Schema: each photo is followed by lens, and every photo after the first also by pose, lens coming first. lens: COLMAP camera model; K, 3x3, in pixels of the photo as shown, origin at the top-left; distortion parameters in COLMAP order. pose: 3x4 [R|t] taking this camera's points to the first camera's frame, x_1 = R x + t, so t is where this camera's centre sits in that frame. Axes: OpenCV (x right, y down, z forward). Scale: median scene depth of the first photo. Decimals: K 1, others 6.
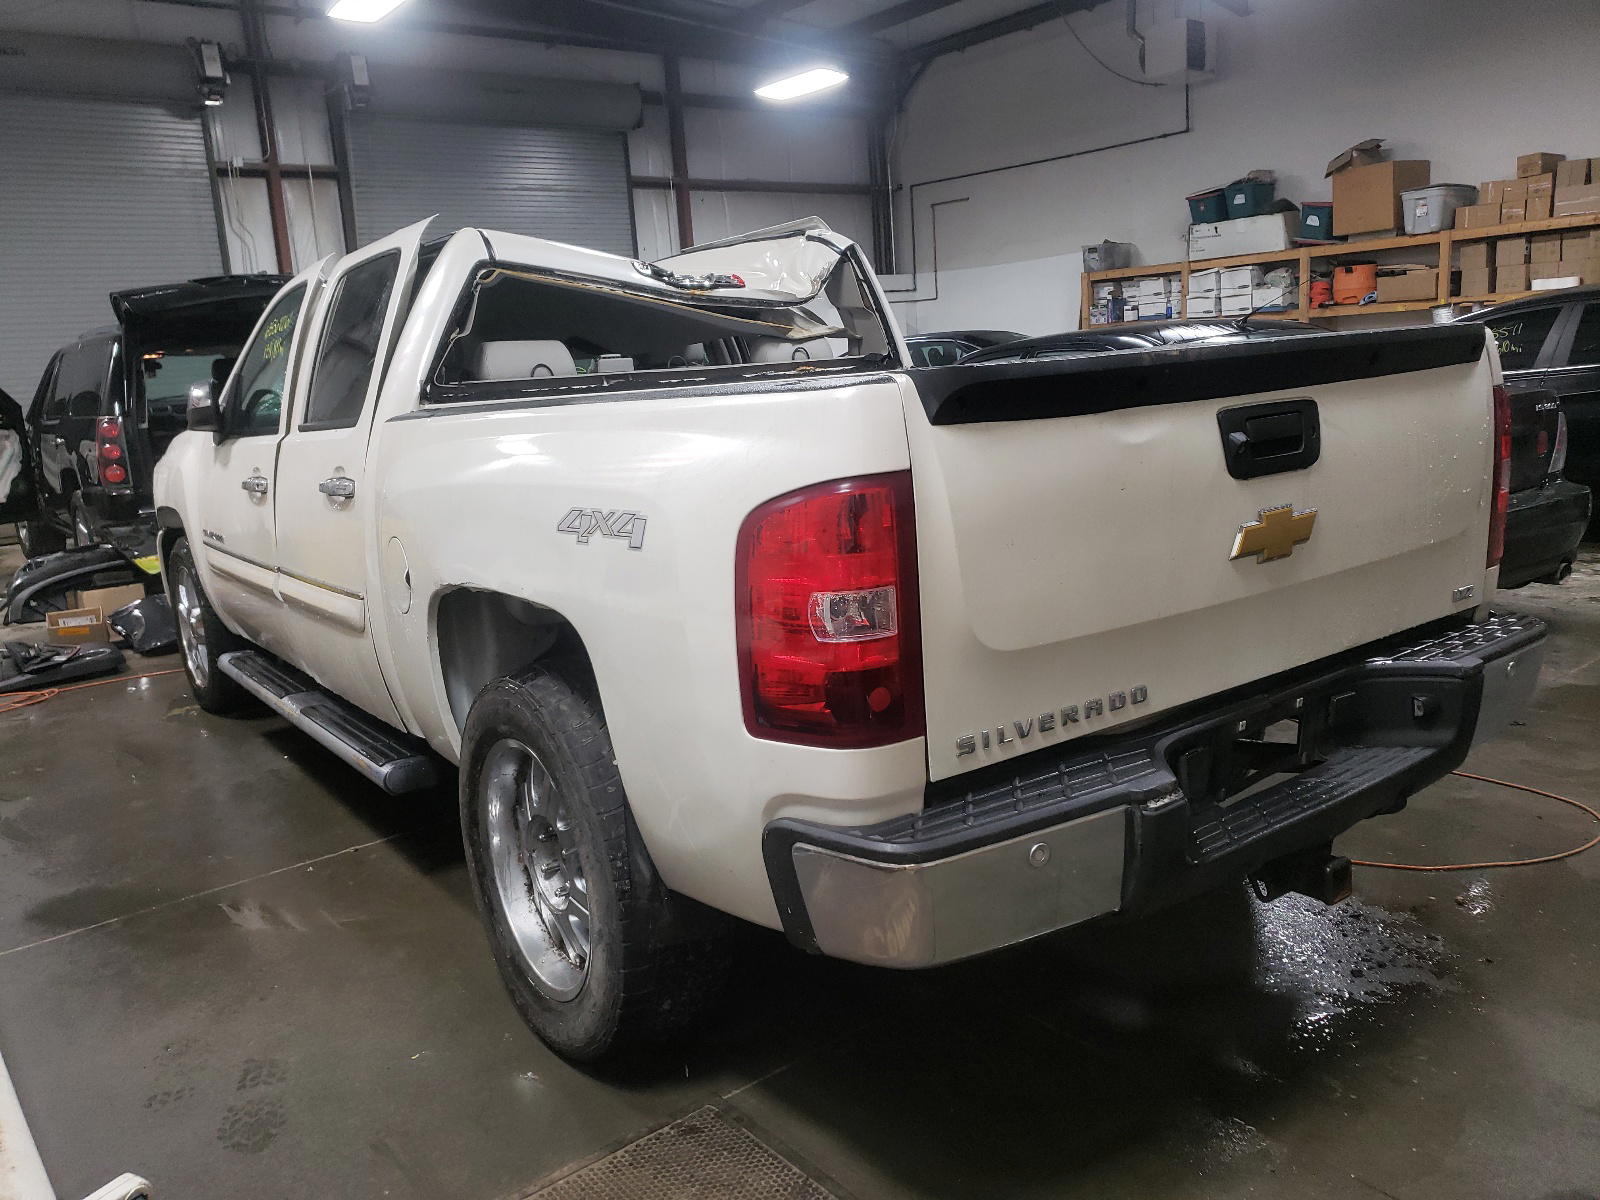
lens RADIAL K [[1224.0, 0, 800.0], [0, 1224.0, 600.0], [0, 0, 1]] dist [0.080215, -0.000065]
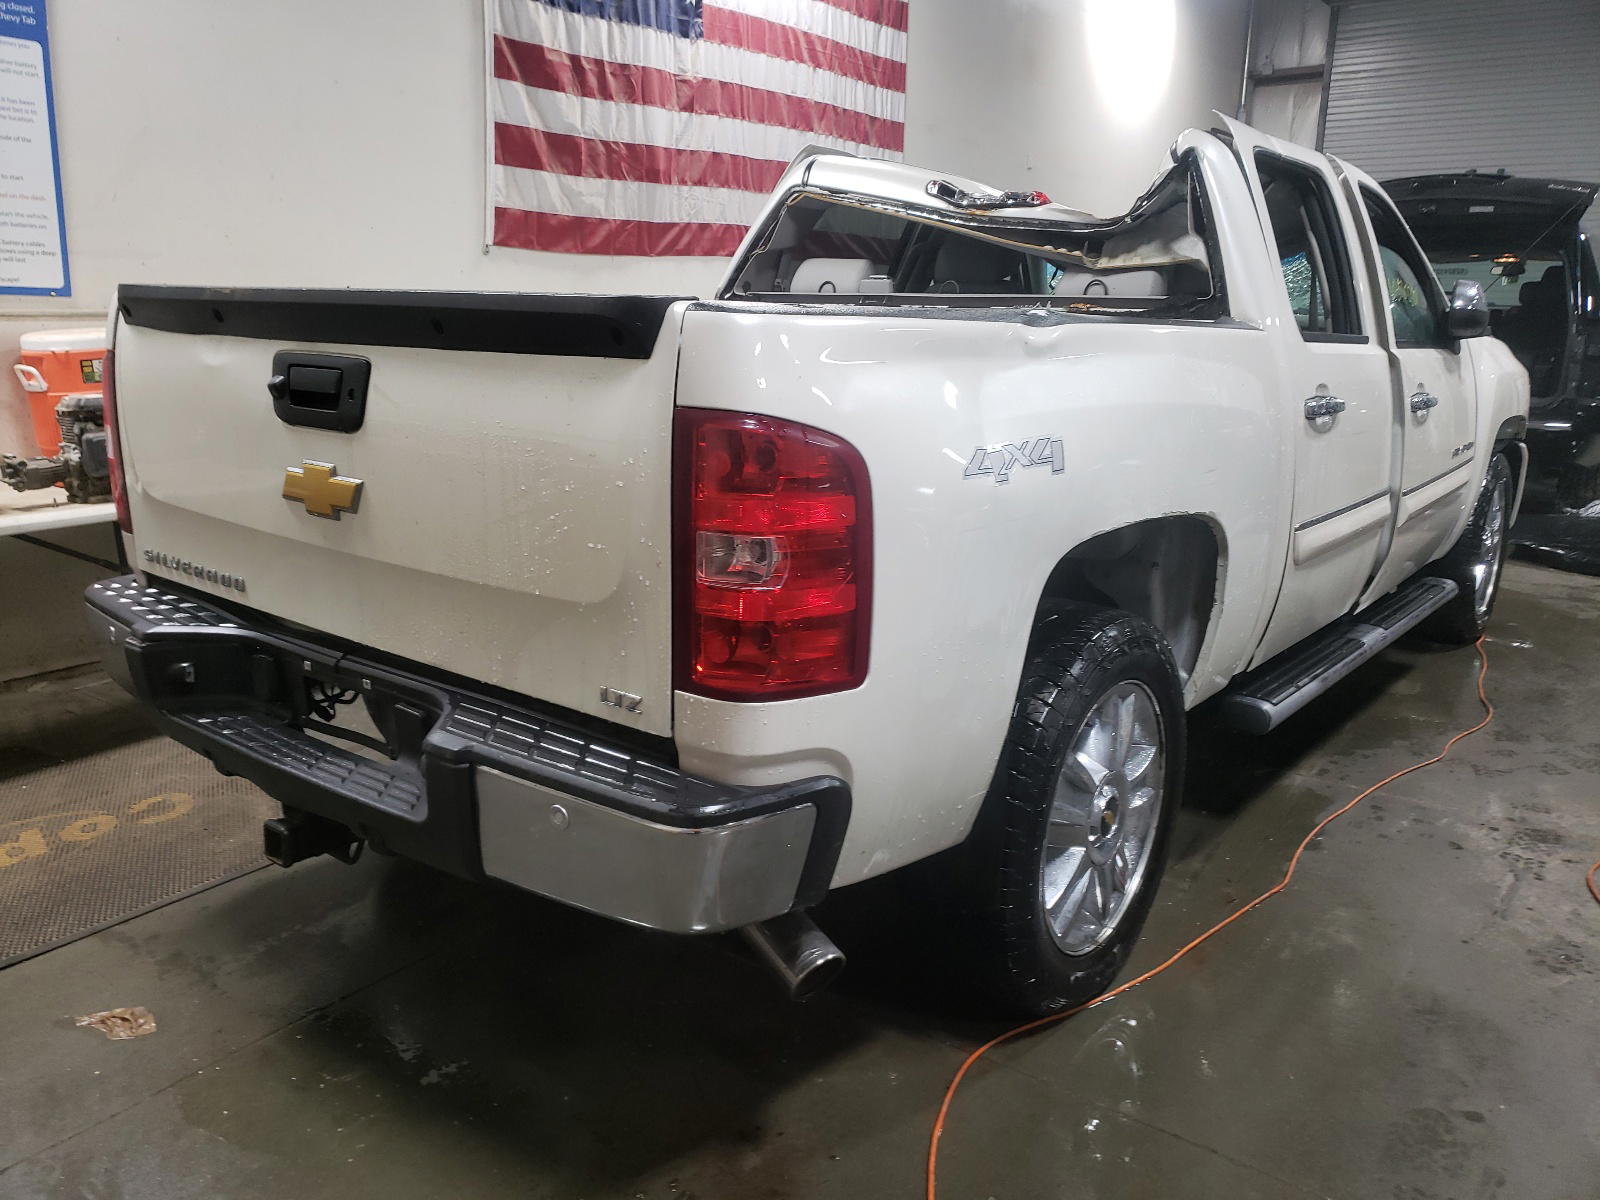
lens RADIAL K [[1307.3, 0, 797.6], [0, 1307.3, 579.4], [0, 0, 1]] dist [-0.003439, 0.001758]
pose [[0.244393, 0.272370, -0.930638, 0.908459], [-0.220464, 0.950214, 0.220203, -0.184856], [0.944282, 0.151356, 0.292273, 0.665962]]
